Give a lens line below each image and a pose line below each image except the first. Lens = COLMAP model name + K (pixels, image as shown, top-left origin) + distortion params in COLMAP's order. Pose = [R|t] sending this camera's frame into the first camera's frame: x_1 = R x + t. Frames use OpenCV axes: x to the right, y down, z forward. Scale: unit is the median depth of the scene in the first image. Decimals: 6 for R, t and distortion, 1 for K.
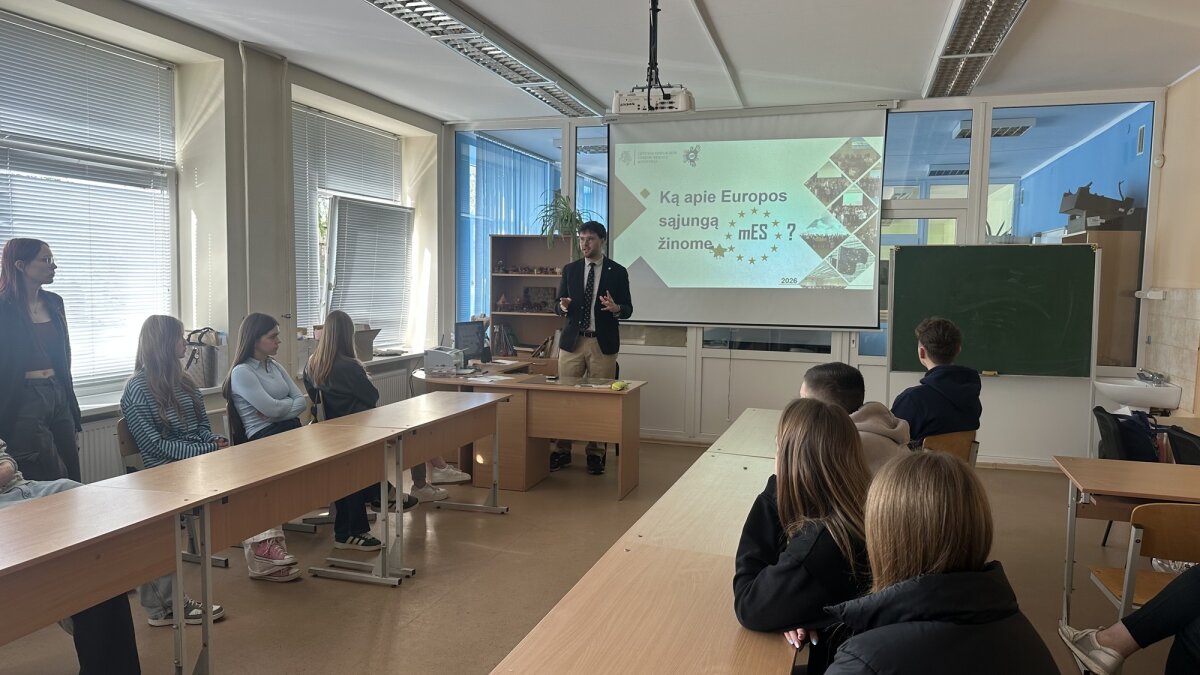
lens RADIAL K [[847.4, 0, 598.4], [0, 847.4, 339.9], [0, 0, 1]] dist [0.039188, -0.072301]
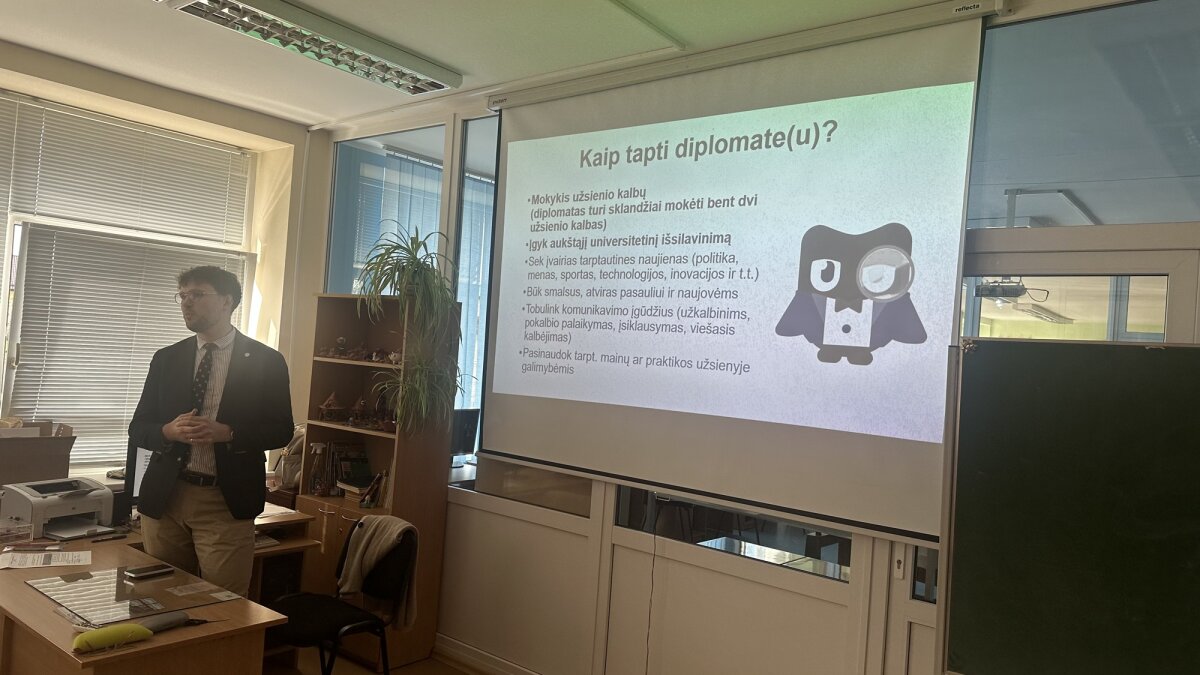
lens RADIAL K [[847.4, 0, 600.8], [0, 847.4, 335.3], [0, 0, 1]] dist [0.039188, -0.072301]
pose [[0.923822, 0.044559, -0.380221, 0.301721], [-0.086416, 0.991840, -0.093727, -0.054902], [0.372942, 0.119444, 0.920134, 0.513751]]
